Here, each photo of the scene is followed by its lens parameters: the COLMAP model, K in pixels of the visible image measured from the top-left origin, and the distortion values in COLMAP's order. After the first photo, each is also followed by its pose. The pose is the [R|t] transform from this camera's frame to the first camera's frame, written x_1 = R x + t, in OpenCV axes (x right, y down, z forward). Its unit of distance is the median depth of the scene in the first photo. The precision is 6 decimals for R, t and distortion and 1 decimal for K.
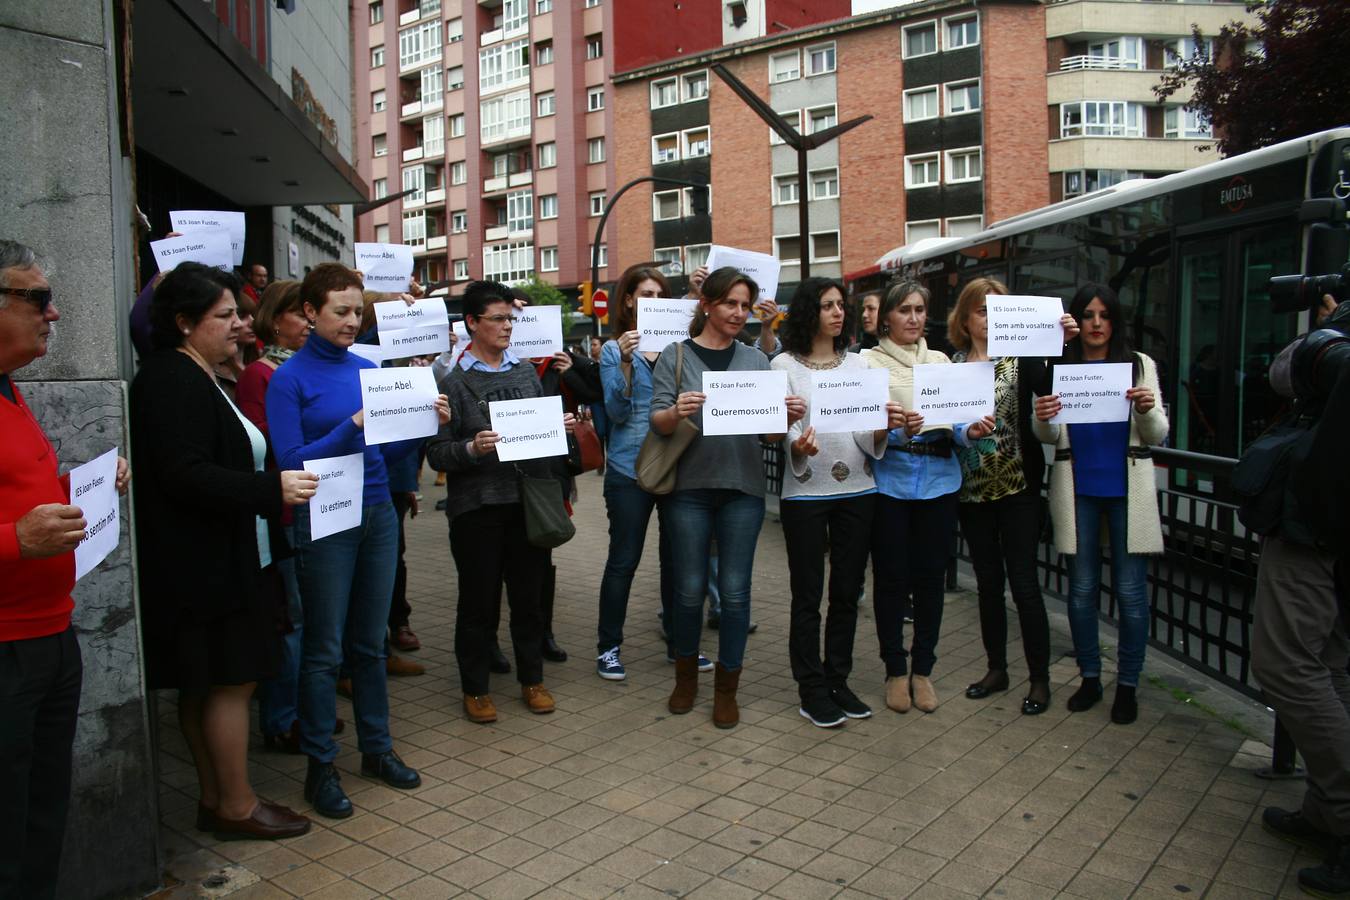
lens RADIAL K [[1099.4, 0, 694.9], [0, 1099.4, 463.7], [0, 0, 1]] dist [-0.152487, 0.135960]
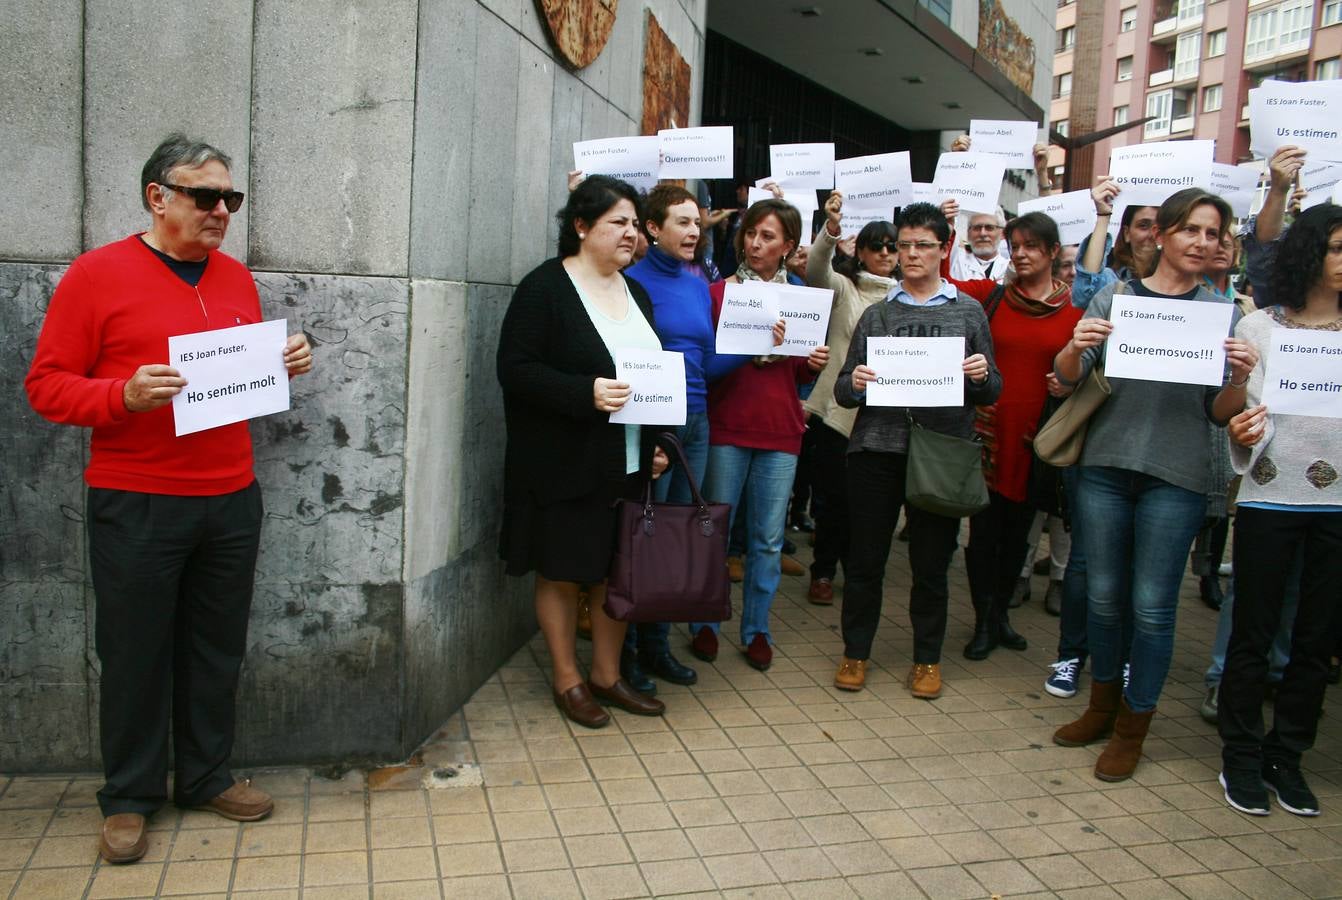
lens RADIAL K [[1158.2, 0, 624.8], [0, 1158.2, 449.6], [0, 0, 1]] dist [-0.138752, 0.120162]
pose [[0.783089, 0.132077, -0.607724, 0.328399], [-0.110487, 0.991190, 0.073047, -0.017456], [0.612017, 0.009943, 0.790782, 0.235656]]
